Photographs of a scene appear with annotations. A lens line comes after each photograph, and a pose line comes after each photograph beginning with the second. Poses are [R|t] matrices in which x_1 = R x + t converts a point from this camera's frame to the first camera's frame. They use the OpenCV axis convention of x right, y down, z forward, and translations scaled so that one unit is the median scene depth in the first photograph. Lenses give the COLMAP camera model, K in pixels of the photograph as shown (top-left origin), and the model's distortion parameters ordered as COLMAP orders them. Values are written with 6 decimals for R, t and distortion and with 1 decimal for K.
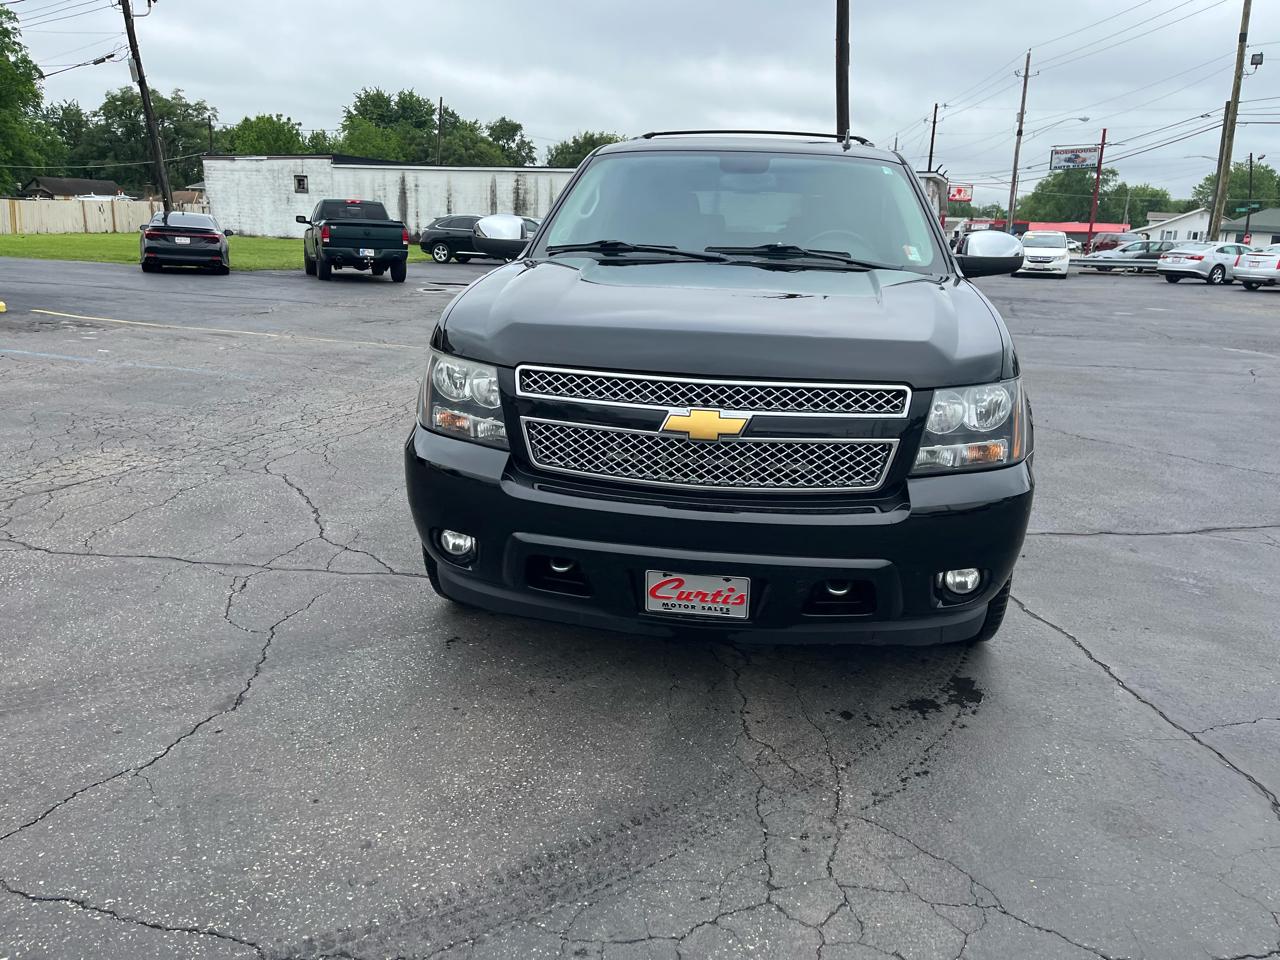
lens RADIAL K [[967.8, 0, 650.9], [0, 967.8, 492.5], [0, 0, 1]] dist [0.070493, -0.090270]
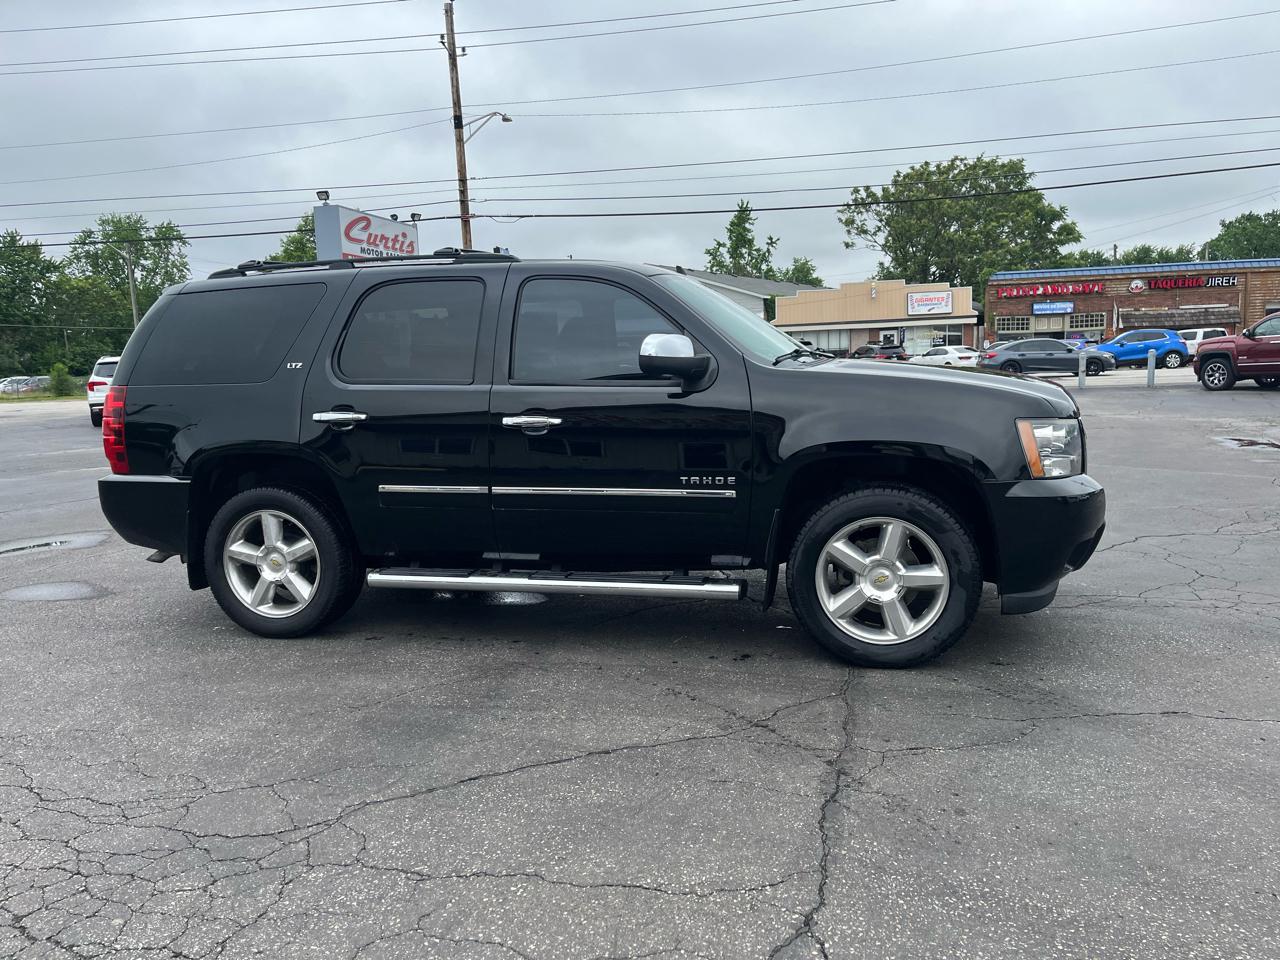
lens RADIAL K [[967.8, 0, 651.9], [0, 967.8, 477.1], [0, 0, 1]] dist [0.070493, -0.090270]
pose [[0.123540, -0.158717, 0.979565, -1.234567], [0.297711, 0.947584, 0.115989, -0.296116], [-0.946629, 0.277297, 0.164317, 1.000093]]
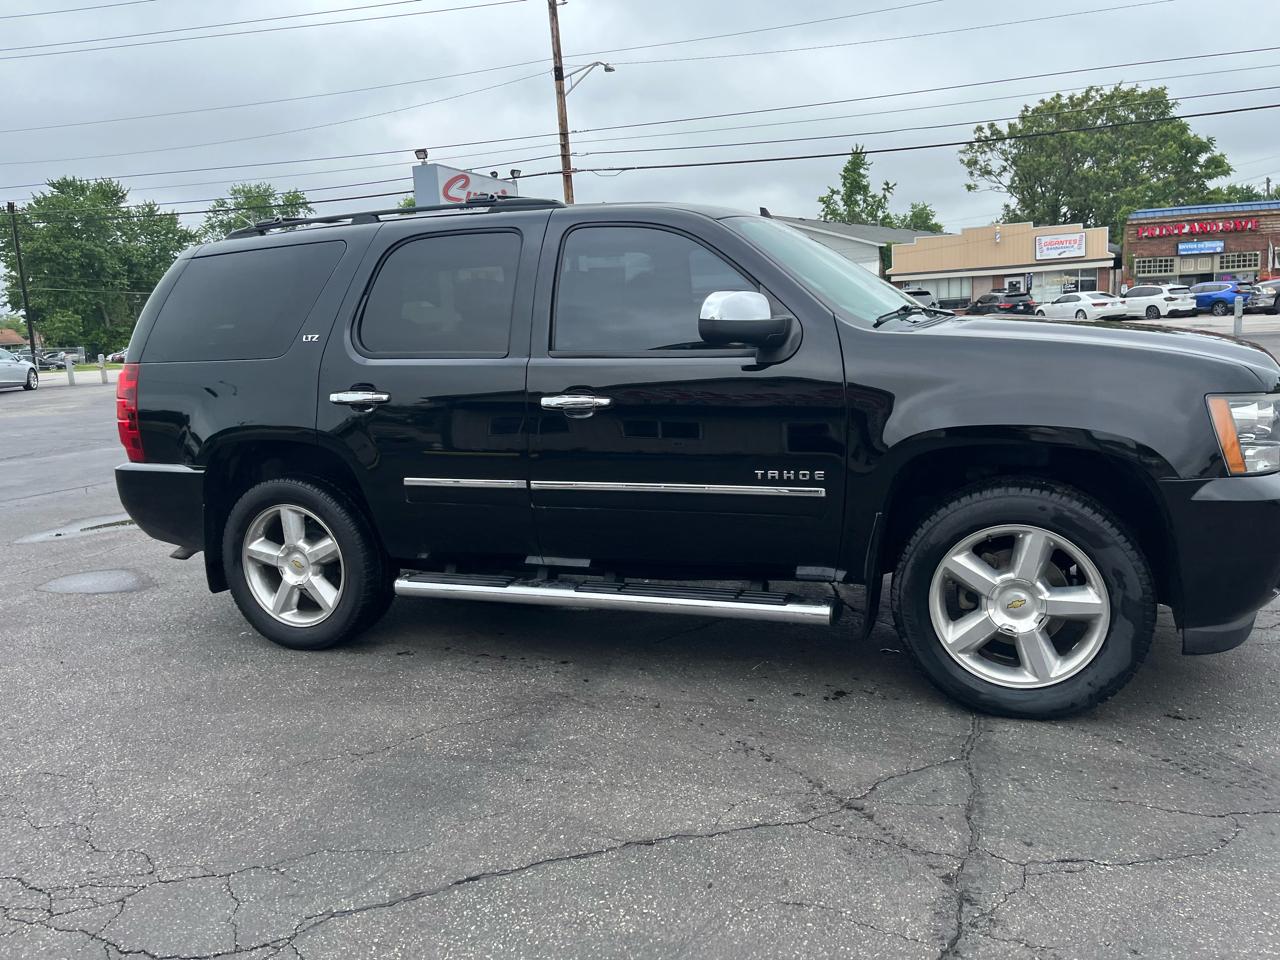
lens RADIAL K [[967.8, 0, 651.4], [0, 967.8, 463.8], [0, 0, 1]] dist [0.070493, -0.090270]
pose [[0.234962, -0.191191, 0.953016, -1.015582], [0.315823, 0.942283, 0.111173, -0.293139], [-0.919265, 0.274863, 0.281783, 0.987277]]
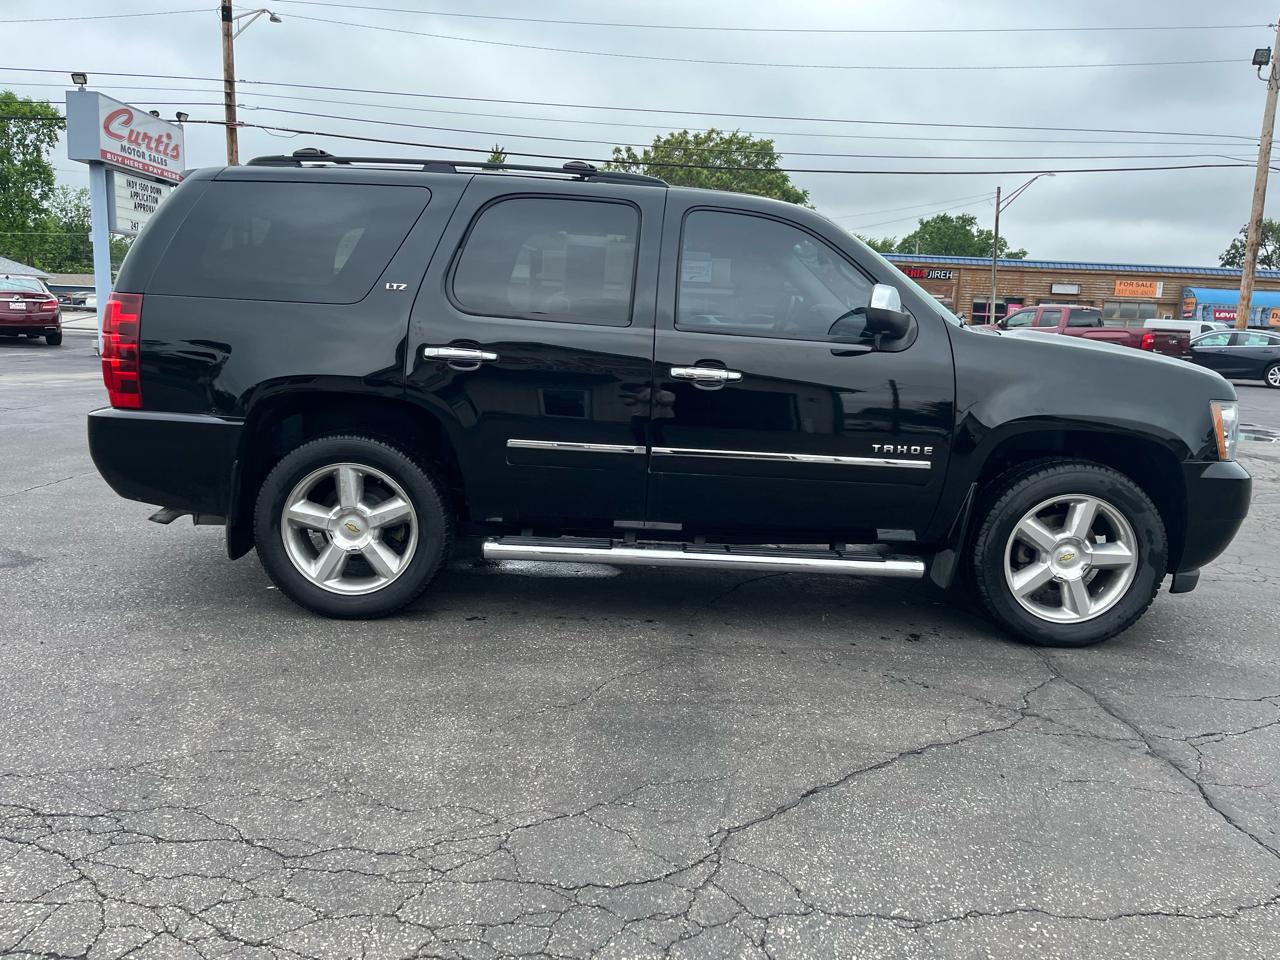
lens RADIAL K [[967.8, 0, 654.6], [0, 967.8, 482.3], [0, 0, 1]] dist [0.070493, -0.090270]
pose [[-0.146321, -0.208815, 0.966947, -1.108502], [0.213850, 0.947677, 0.237014, -0.410011], [-0.965846, 0.241462, -0.094010, 1.472424]]
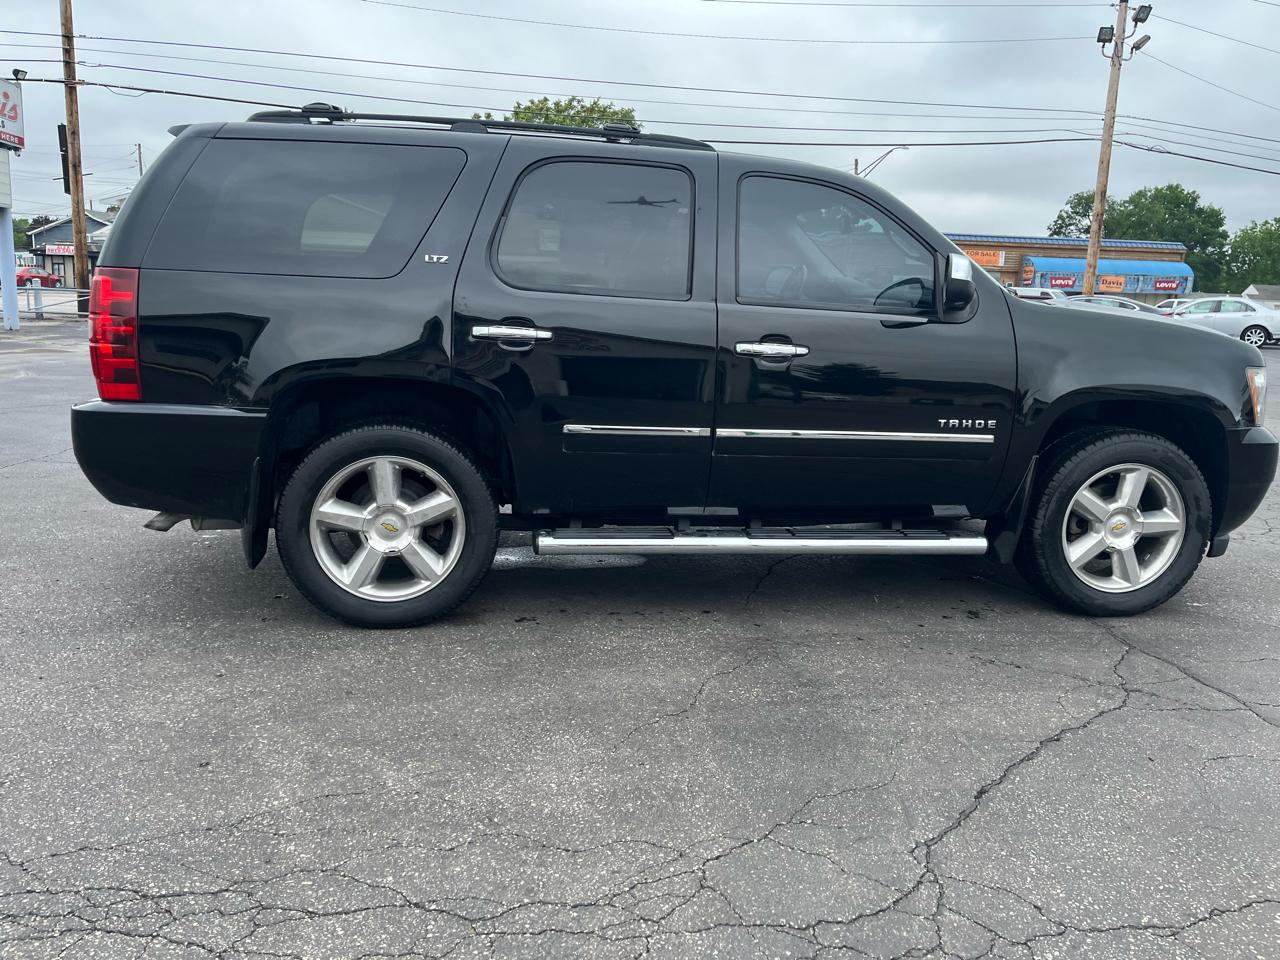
lens RADIAL K [[967.8, 0, 651.6], [0, 967.8, 468.3], [0, 0, 1]] dist [0.070493, -0.090270]
pose [[-0.284509, -0.217039, 0.933782, -1.002573], [0.208809, 0.936621, 0.281319, -0.449960], [-0.935657, 0.275020, -0.221157, 1.650238]]
